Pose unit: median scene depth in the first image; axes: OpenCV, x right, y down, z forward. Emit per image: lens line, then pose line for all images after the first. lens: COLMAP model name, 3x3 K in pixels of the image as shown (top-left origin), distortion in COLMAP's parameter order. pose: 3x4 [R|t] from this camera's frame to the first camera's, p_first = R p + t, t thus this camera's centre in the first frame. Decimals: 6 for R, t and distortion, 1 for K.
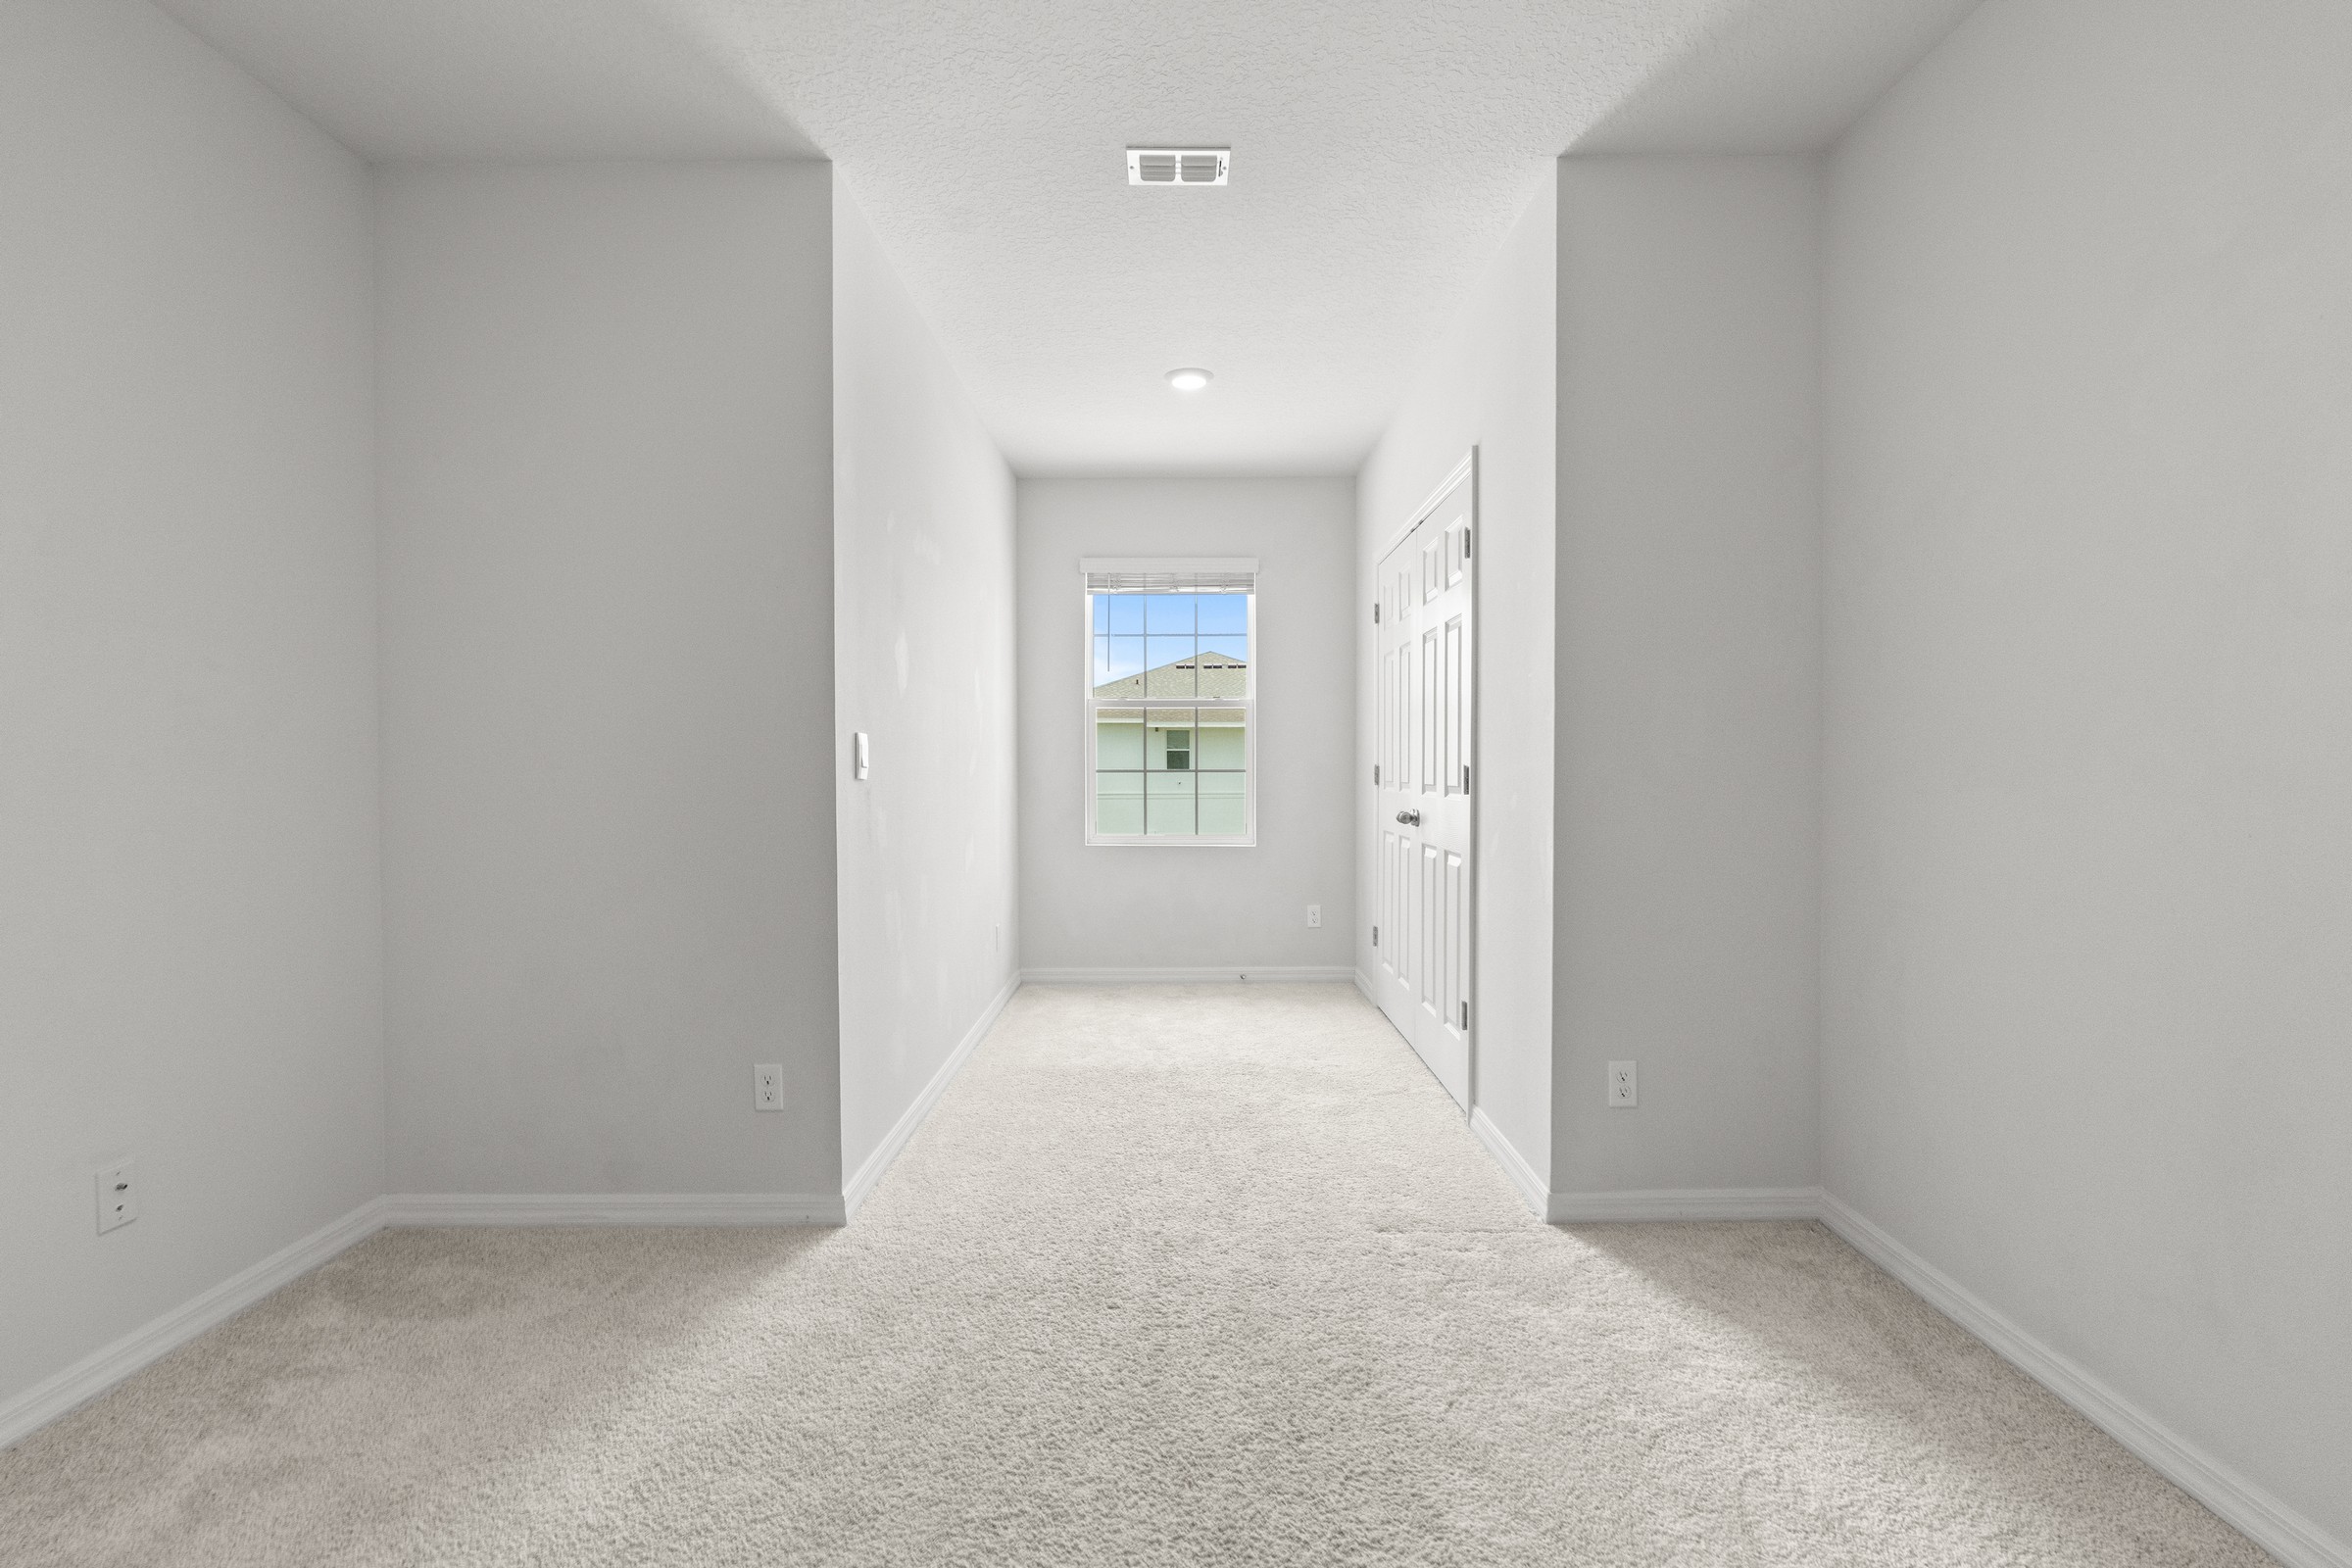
lens RADIAL K [[1045.3, 0, 1191.3], [0, 1045.3, 778.0], [0, 0, 1]] dist [-0.010805, 0.001645]
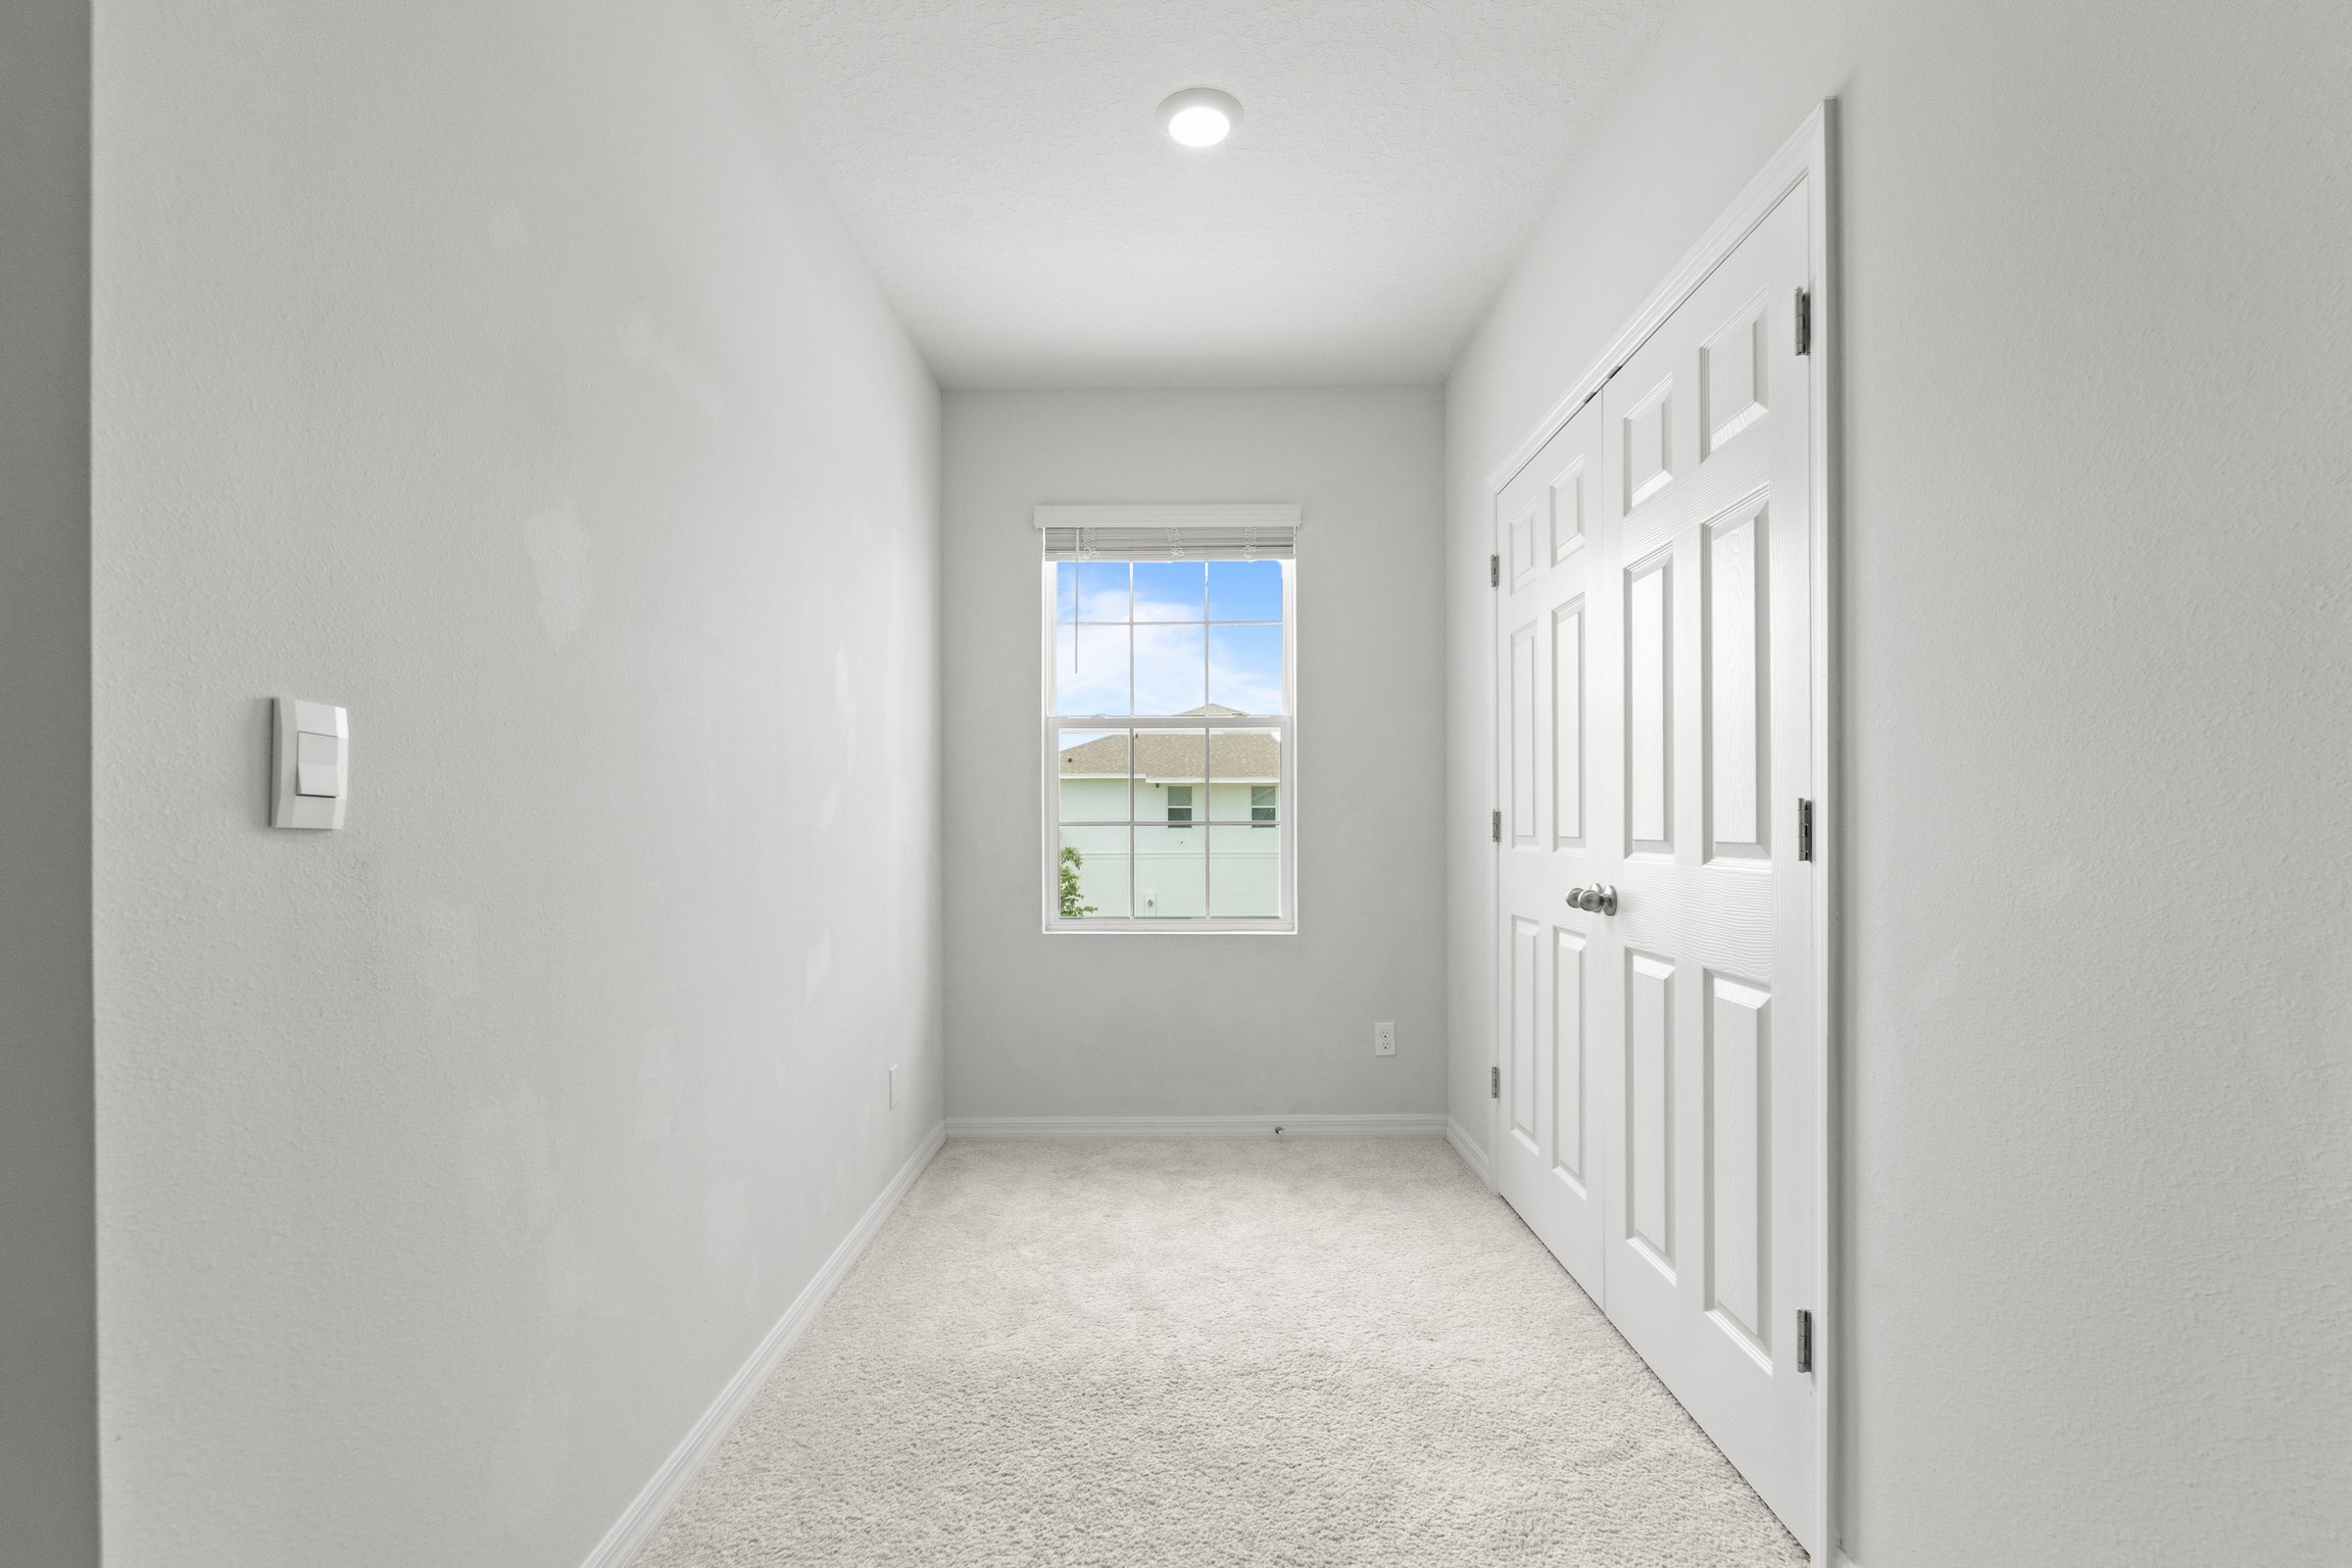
lens RADIAL K [[1045.3, 0, 1188.0], [0, 1045.3, 814.3], [0, 0, 1]] dist [-0.010805, 0.001645]
pose [[0.999984, -0.002507, -0.005122, -0.005902], [0.002400, 0.999779, -0.020897, 0.003264], [0.005174, 0.020885, 0.999769, 0.446660]]
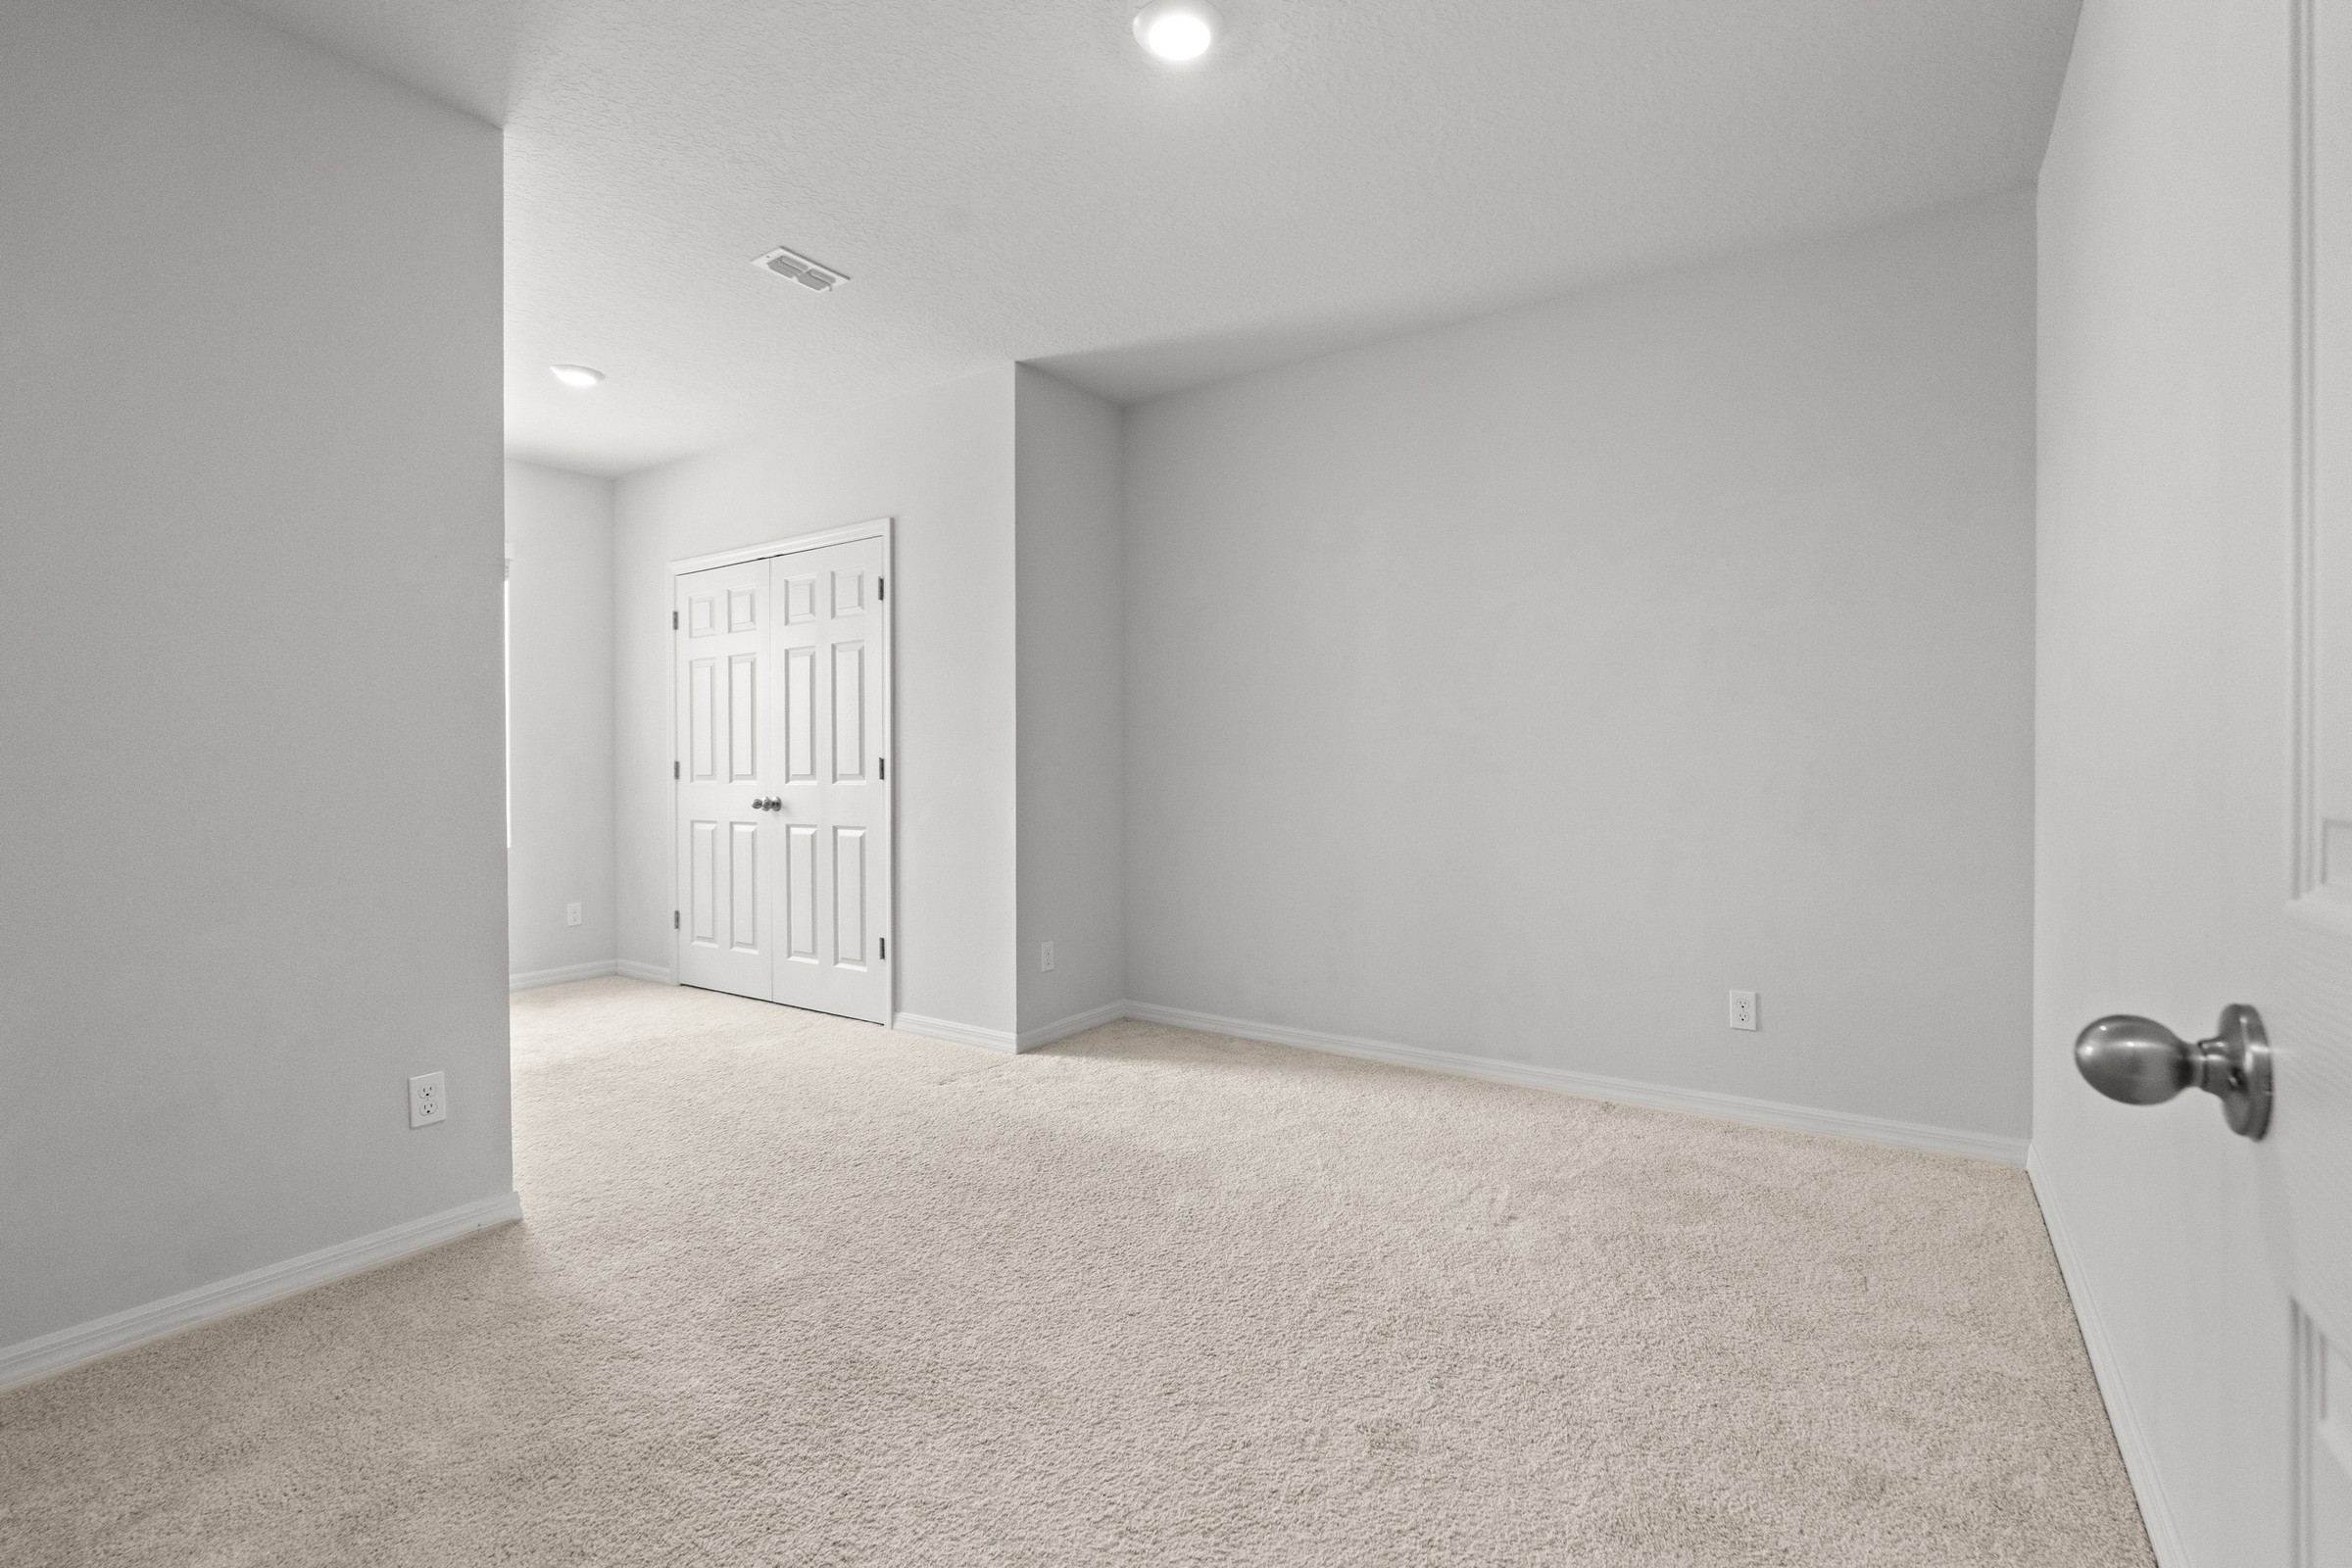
lens RADIAL K [[1045.3, 0, 1182.3], [0, 1045.3, 771.6], [0, 0, 1]] dist [-0.010805, 0.001645]
pose [[0.559301, -0.003425, 0.828957, -0.510308], [0.015405, 0.999862, -0.006263, 0.016402], [-0.828821, 0.016273, 0.559277, -0.040971]]
